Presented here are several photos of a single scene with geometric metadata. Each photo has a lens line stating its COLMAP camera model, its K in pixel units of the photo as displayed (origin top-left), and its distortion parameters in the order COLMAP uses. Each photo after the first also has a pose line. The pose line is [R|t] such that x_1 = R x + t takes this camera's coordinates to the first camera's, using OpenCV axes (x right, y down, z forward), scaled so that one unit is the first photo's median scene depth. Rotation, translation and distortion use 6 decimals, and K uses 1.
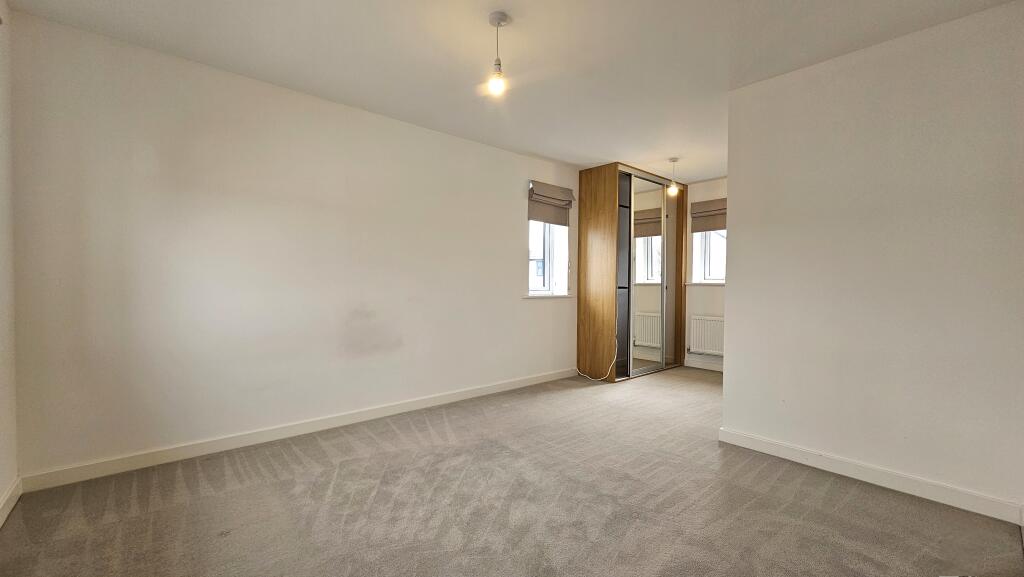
lens RADIAL K [[418.3, 0, 511.2], [0, 418.3, 291.2], [0, 0, 1]] dist [0.000231, 0.000327]
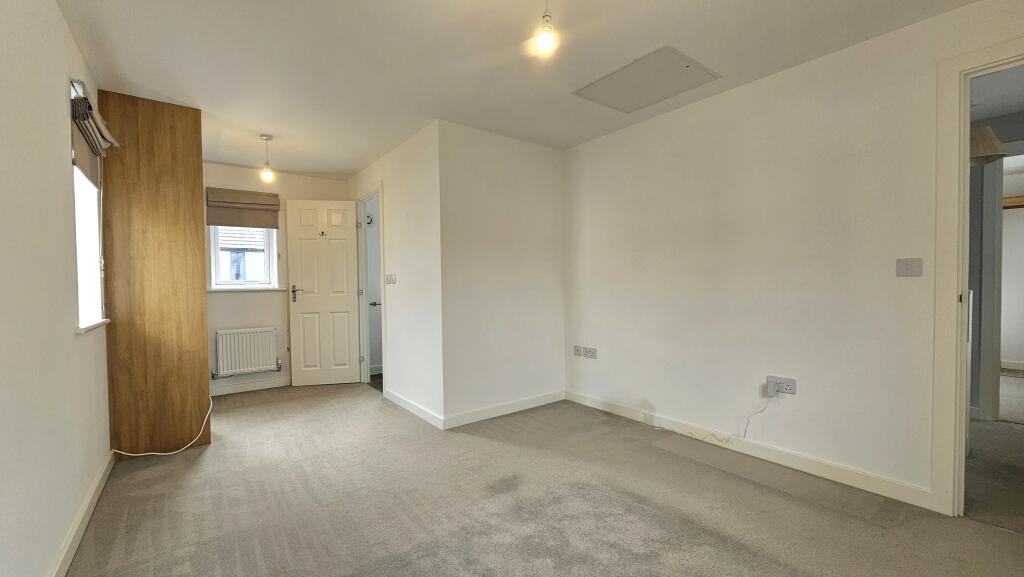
lens RADIAL K [[415.0, 0, 512.0], [0, 415.0, 288.5], [0, 0, 1]] dist [-0.001025, -0.000108]
pose [[0.084771, -0.032537, 0.995869, -0.376253], [0.041103, 0.998730, 0.029132, -0.026147], [-0.995552, 0.038464, 0.086000, 0.475880]]
